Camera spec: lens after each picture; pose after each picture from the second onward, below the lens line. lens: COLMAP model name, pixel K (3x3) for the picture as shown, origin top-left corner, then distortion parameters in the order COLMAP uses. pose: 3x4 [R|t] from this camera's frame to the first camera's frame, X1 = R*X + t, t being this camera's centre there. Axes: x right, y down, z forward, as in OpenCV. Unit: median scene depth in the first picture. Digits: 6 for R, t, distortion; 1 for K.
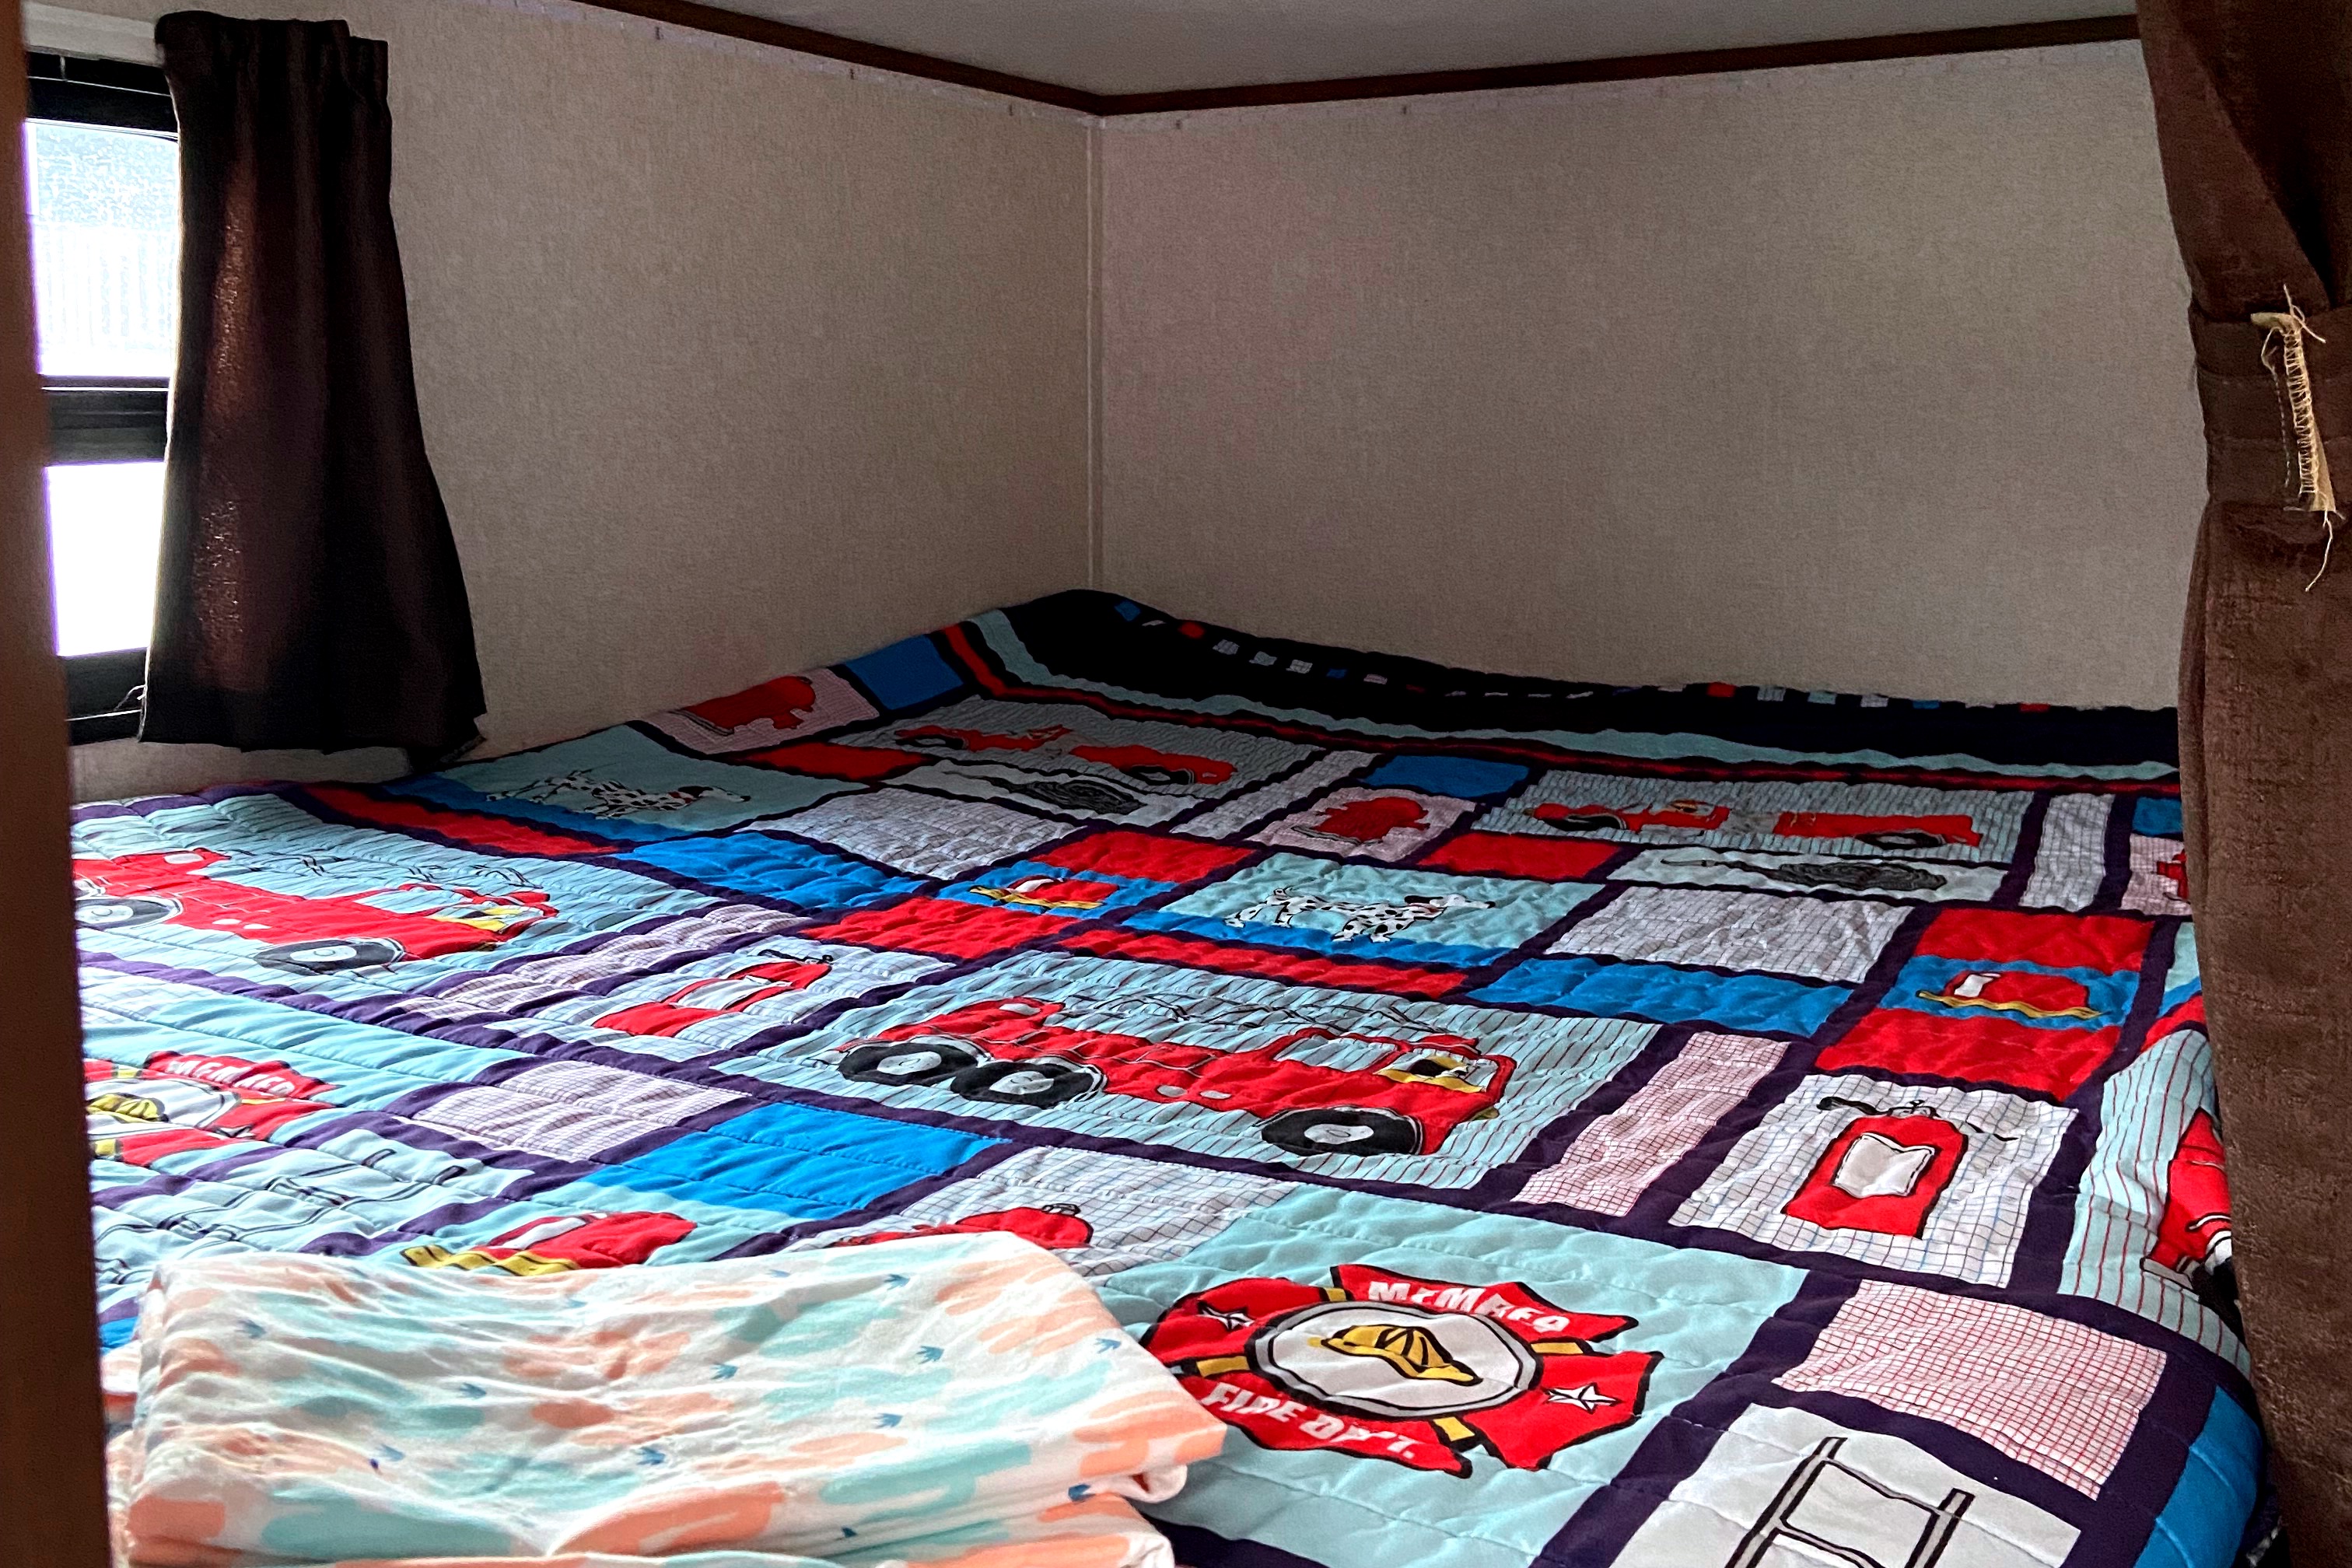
lens RADIAL K [[2436.6, 0, 1191.3], [0, 2436.6, 763.3], [0, 0, 1]] dist [0.113027, 0.000000]
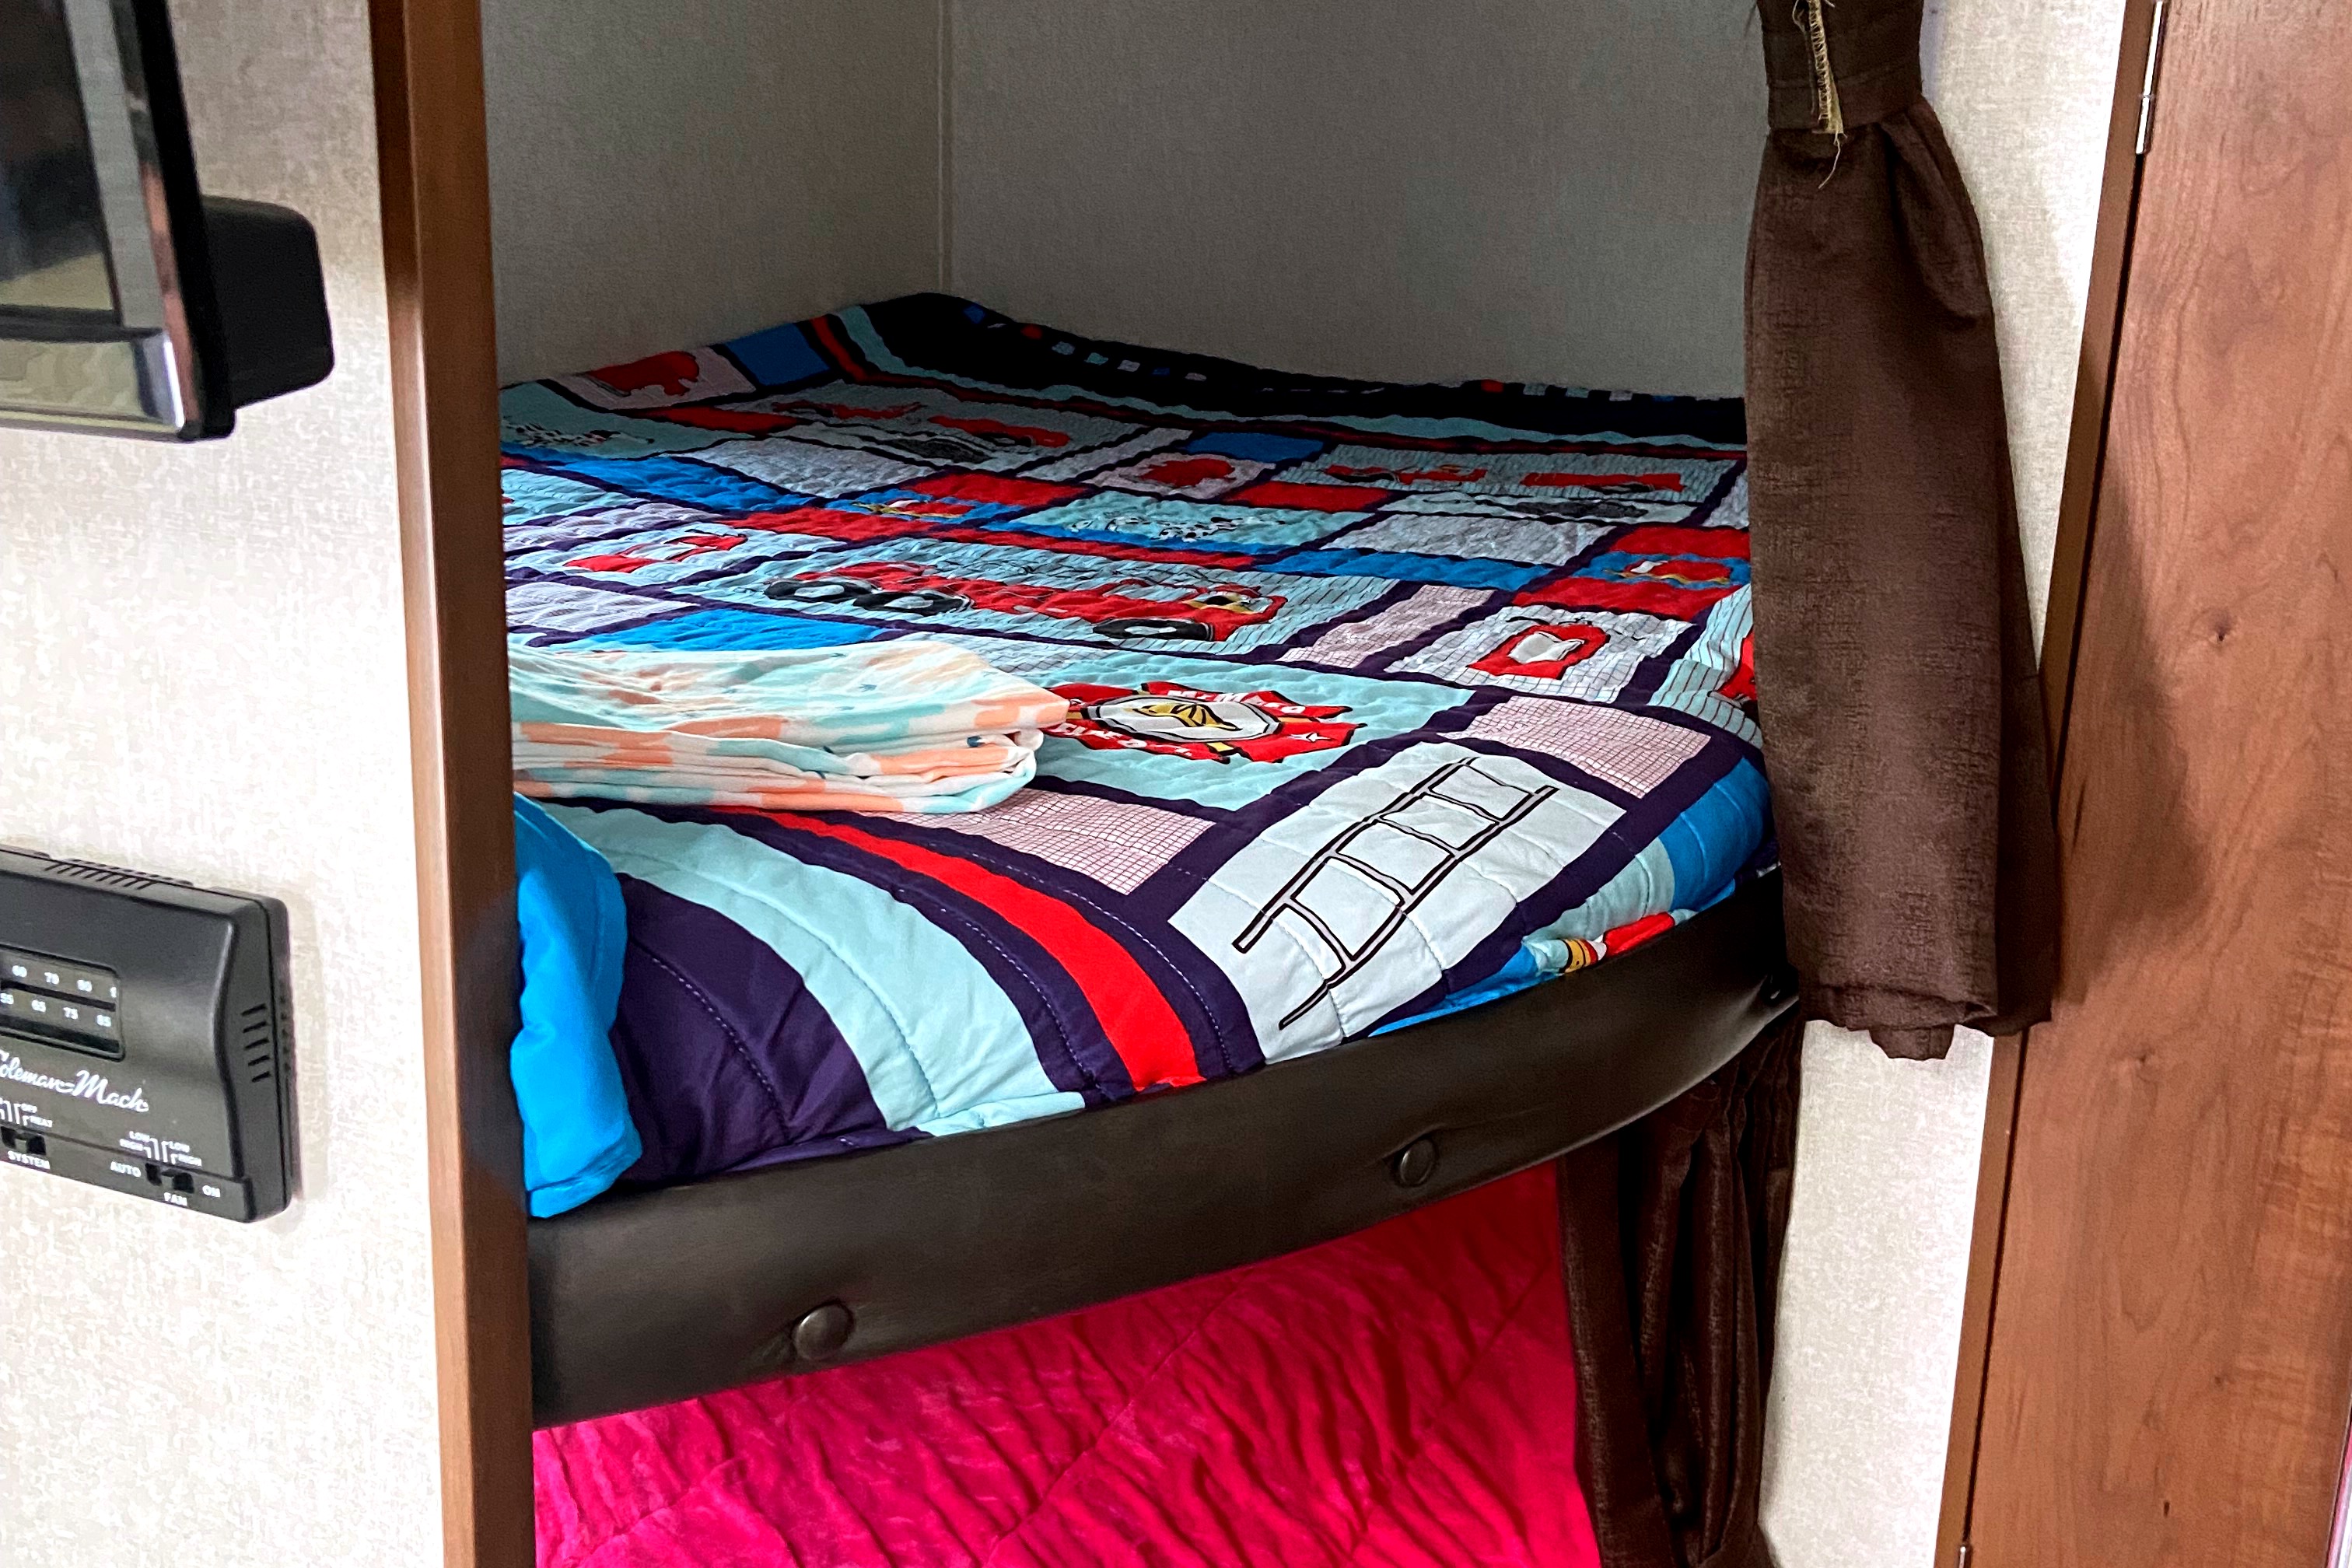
lens RADIAL K [[2436.6, 0, 1164.4], [0, 2436.6, 806.4], [0, 0, 1]] dist [0.113027, 0.000000]
pose [[0.998118, 0.011144, 0.060307, -0.009339], [-0.017244, 0.994676, 0.101598, 0.092690], [-0.058853, -0.102447, 0.992996, -0.275471]]
